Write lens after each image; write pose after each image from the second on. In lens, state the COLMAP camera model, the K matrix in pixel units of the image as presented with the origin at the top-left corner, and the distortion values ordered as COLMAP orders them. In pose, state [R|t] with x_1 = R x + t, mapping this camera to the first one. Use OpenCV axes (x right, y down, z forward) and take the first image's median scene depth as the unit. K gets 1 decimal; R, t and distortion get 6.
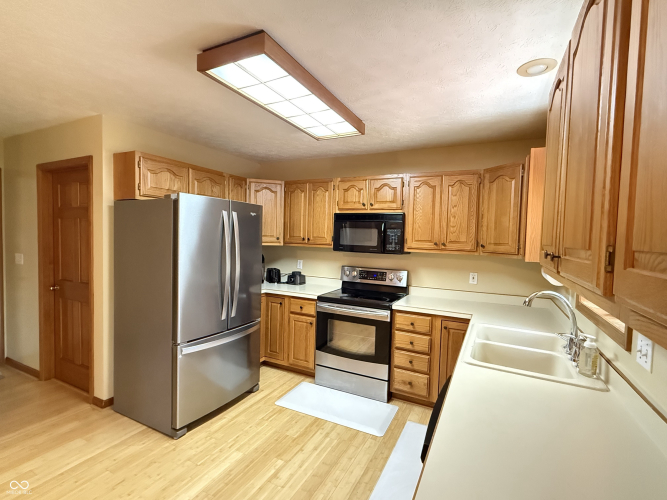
lens RADIAL K [[322.5, 0, 334.6], [0, 322.5, 250.7], [0, 0, 1]] dist [0.000124, 0.000159]
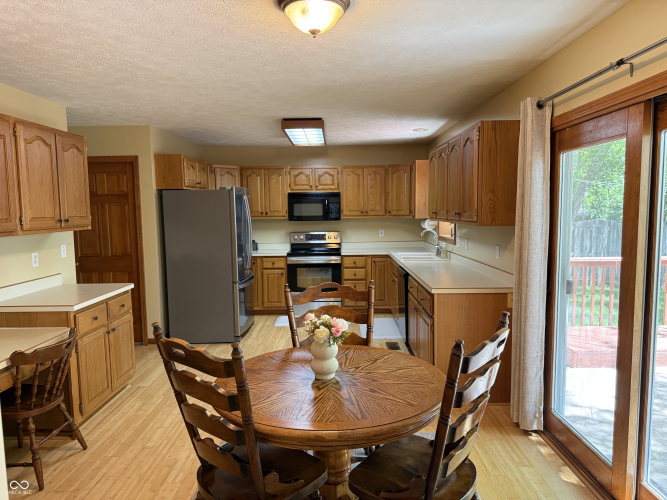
lens RADIAL K [[470.3, 0, 333.5], [0, 470.3, 250.0], [0, 0, 1]] dist [0.137090, -0.210024]
pose [[0.896557, -0.079991, 0.435645, -0.781519], [0.058624, 0.996335, 0.062293, 0.011228], [-0.439031, -0.030310, 0.897960, -0.949788]]
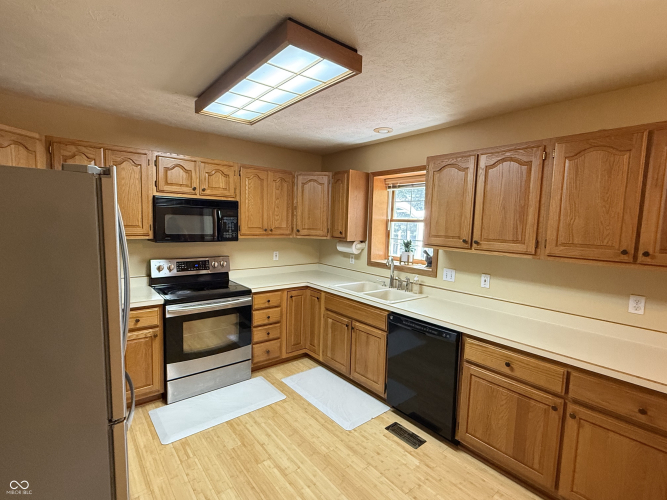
lens RADIAL K [[322.5, 0, 334.6], [0, 322.5, 250.7], [0, 0, 1]] dist [0.000124, 0.000159]
pose [[0.403966, -0.102197, 0.909047, -0.622186], [0.022356, 0.994546, 0.101875, -0.057314], [-0.914501, -0.020831, 0.404048, 0.289289]]
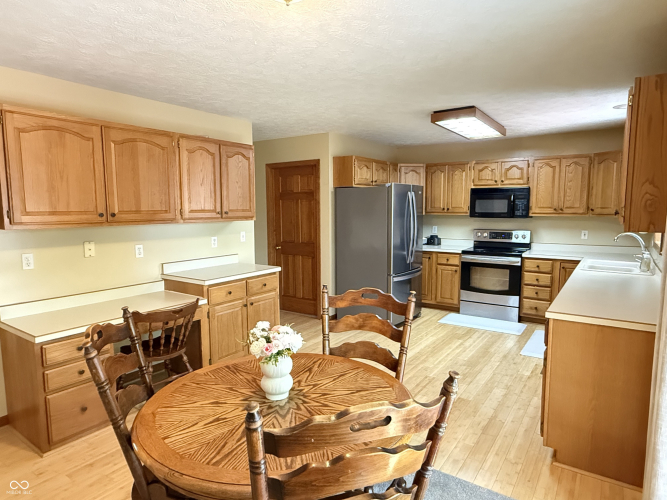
lens RADIAL K [[410.8, 0, 330.9], [0, 410.8, 250.6], [0, 0, 1]] dist [-0.001505, -0.000827]
pose [[0.988670, -0.016838, -0.149156, -0.350544], [0.026018, 0.997870, 0.059813, 0.023228], [0.147831, -0.063016, 0.987003, -0.823114]]
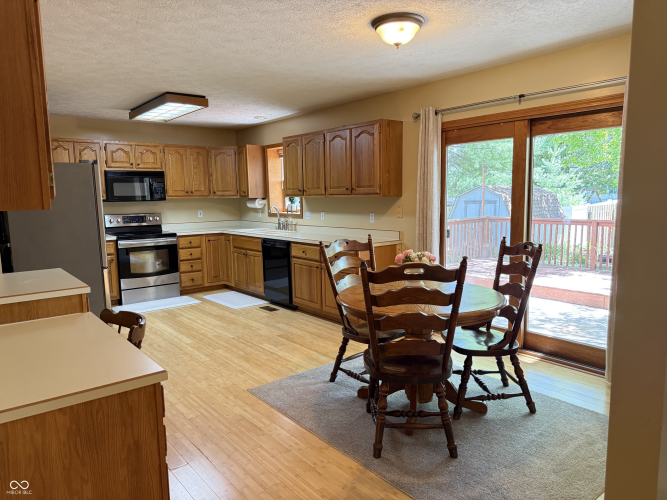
lens RADIAL K [[470.3, 0, 333.5], [0, 470.3, 250.0], [0, 0, 1]] dist [0.137090, -0.210024]
pose [[0.416215, -0.144353, 0.897735, -1.435982], [0.069205, 0.989483, 0.127020, 0.010937], [-0.906629, 0.009260, 0.421827, -0.583309]]
